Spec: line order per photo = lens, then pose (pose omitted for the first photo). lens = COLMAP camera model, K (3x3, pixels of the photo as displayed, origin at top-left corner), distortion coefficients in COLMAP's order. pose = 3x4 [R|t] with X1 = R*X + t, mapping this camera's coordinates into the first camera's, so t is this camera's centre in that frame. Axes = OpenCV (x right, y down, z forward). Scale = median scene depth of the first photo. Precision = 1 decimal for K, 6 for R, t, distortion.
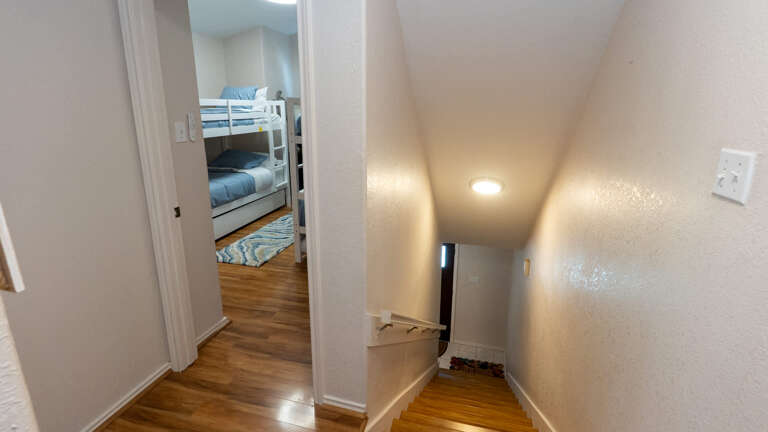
lens RADIAL K [[364.3, 0, 383.8], [0, 364.3, 197.0], [0, 0, 1]] dist [-0.003239, -0.000200]
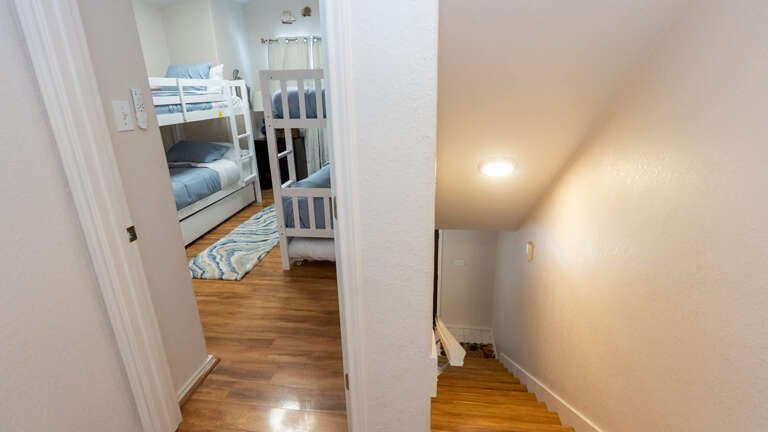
lens RADIAL K [[354.5, 0, 383.3], [0, 354.5, 206.1], [0, 0, 1]] dist [-0.002481, -0.000177]
pose [[0.990630, -0.069621, 0.117495, -0.082861], [0.060867, 0.995208, 0.076526, -0.015885], [-0.122260, -0.068657, 0.990121, 0.136703]]
